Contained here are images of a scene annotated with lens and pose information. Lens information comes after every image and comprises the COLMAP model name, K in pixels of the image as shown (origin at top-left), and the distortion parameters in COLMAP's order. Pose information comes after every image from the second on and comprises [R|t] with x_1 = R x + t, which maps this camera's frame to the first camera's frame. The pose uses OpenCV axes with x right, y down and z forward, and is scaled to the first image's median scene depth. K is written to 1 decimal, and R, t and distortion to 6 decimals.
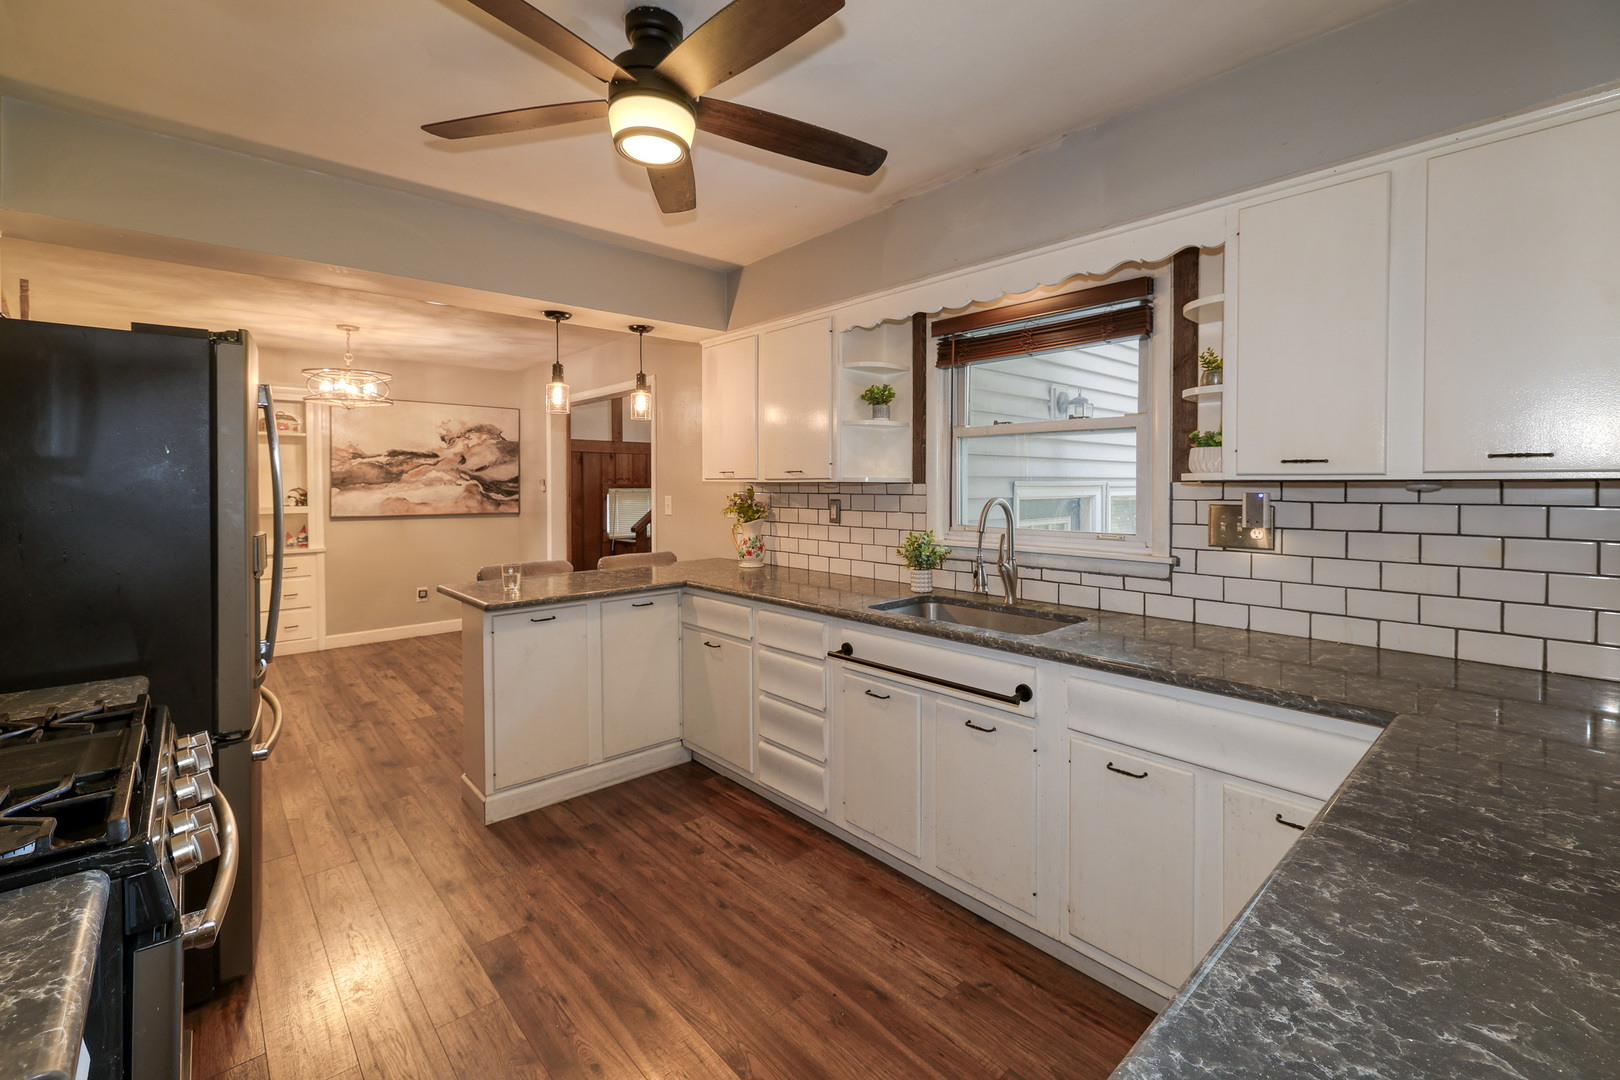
lens RADIAL K [[684.9, 0, 817.8], [0, 684.9, 502.0], [0, 0, 1]] dist [0.002426, -0.000231]
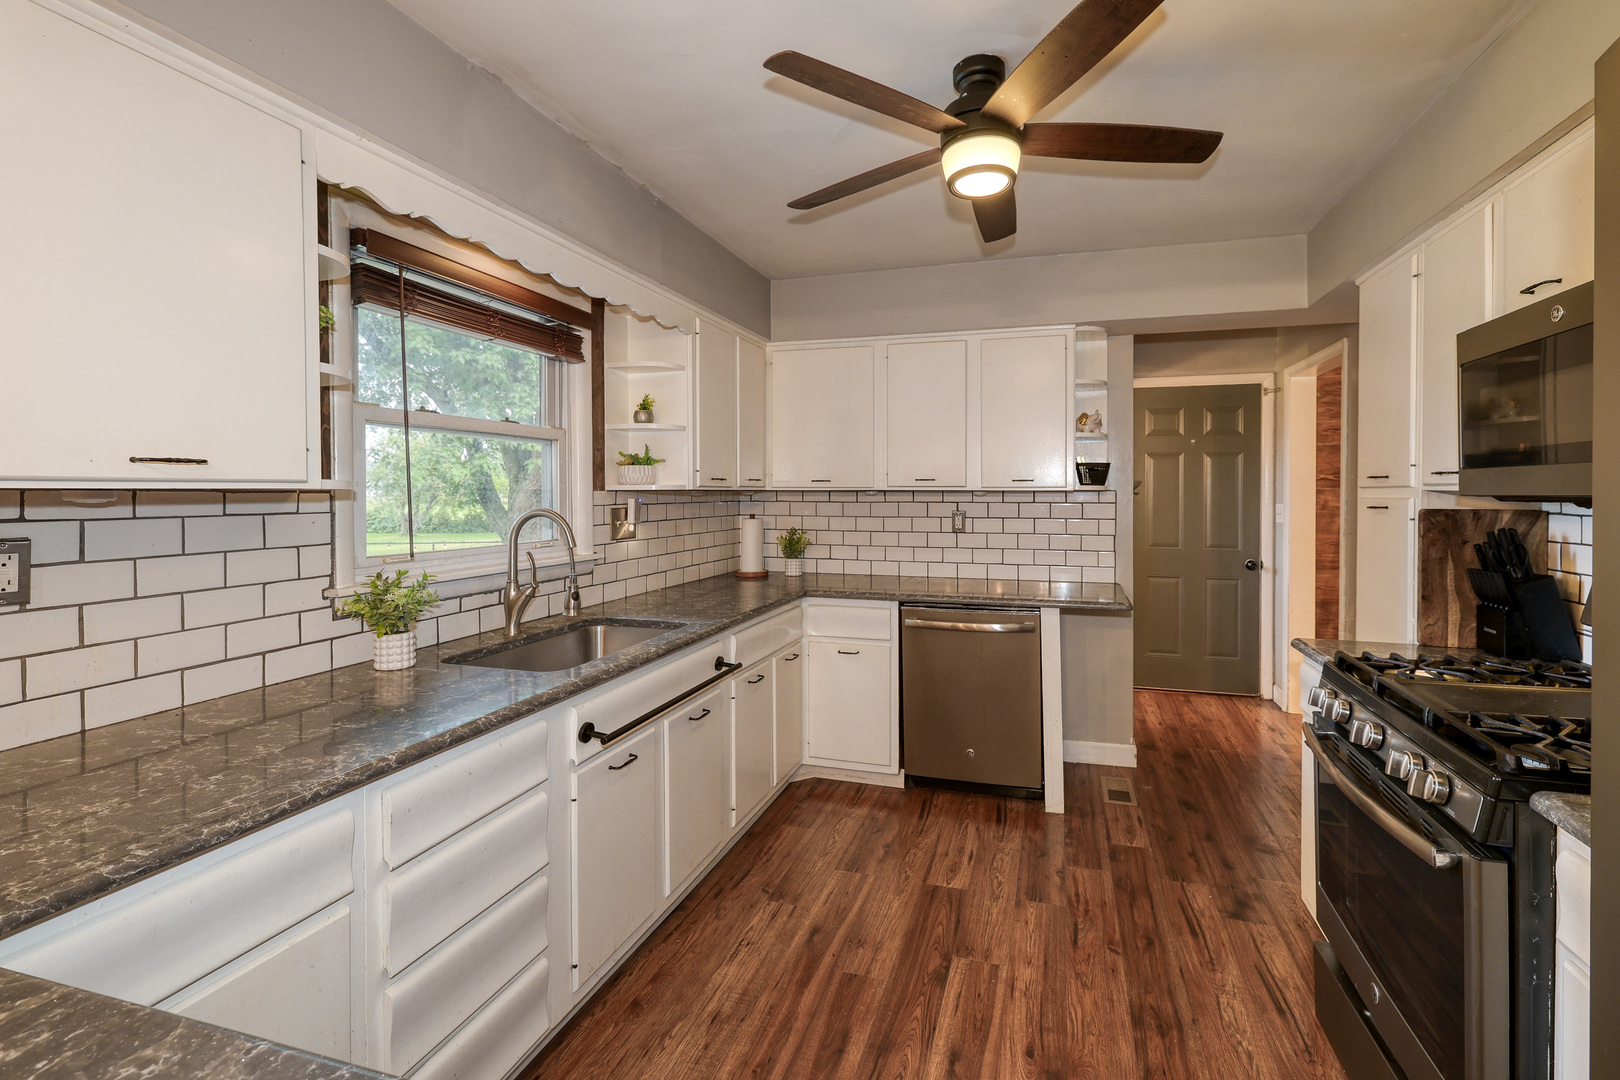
lens RADIAL K [[684.9, 0, 867.2], [0, 684.9, 497.2], [0, 0, 1]] dist [0.002426, -0.000231]
pose [[-0.524180, -0.004912, 0.851593, -0.810106], [0.023630, 0.999514, 0.020310, -0.032381], [-0.851280, 0.030769, -0.523809, 1.301892]]
